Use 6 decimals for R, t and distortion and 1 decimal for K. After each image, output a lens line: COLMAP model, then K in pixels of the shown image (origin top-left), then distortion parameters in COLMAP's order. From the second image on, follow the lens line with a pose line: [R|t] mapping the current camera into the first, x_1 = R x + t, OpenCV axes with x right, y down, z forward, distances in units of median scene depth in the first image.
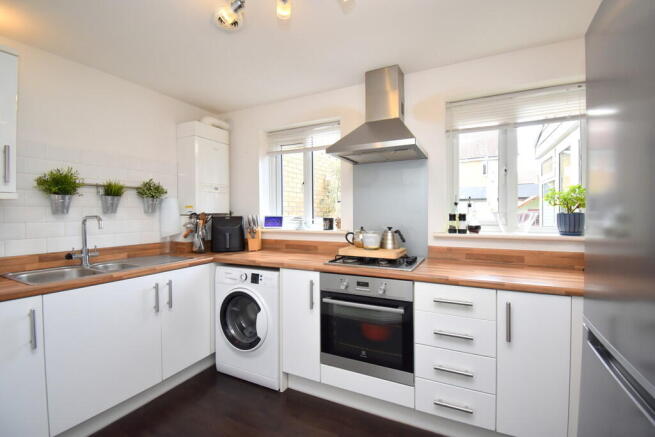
lens RADIAL K [[288.2, 0, 329.3], [0, 288.2, 215.5], [0, 0, 1]] dist [0.021928, -0.018772]
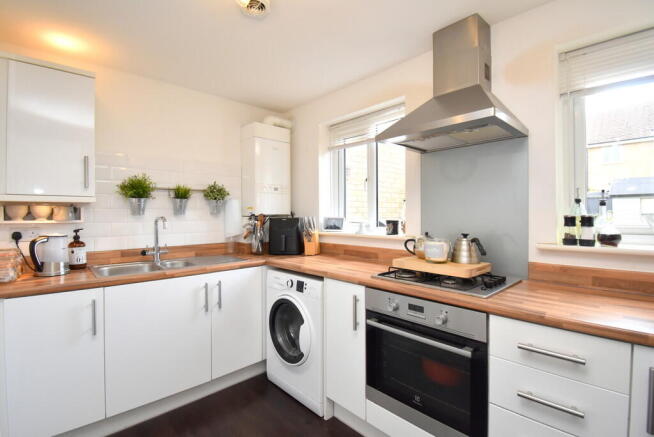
lens RADIAL K [[299.7, 0, 318.7], [0, 299.7, 216.1], [0, 0, 1]] dist [0.022127, -0.023686]
pose [[0.931155, 0.003243, -0.364609, 0.141850], [-0.004164, 0.999990, -0.001739, -0.001912], [0.364600, 0.003137, 0.931159, 0.144526]]
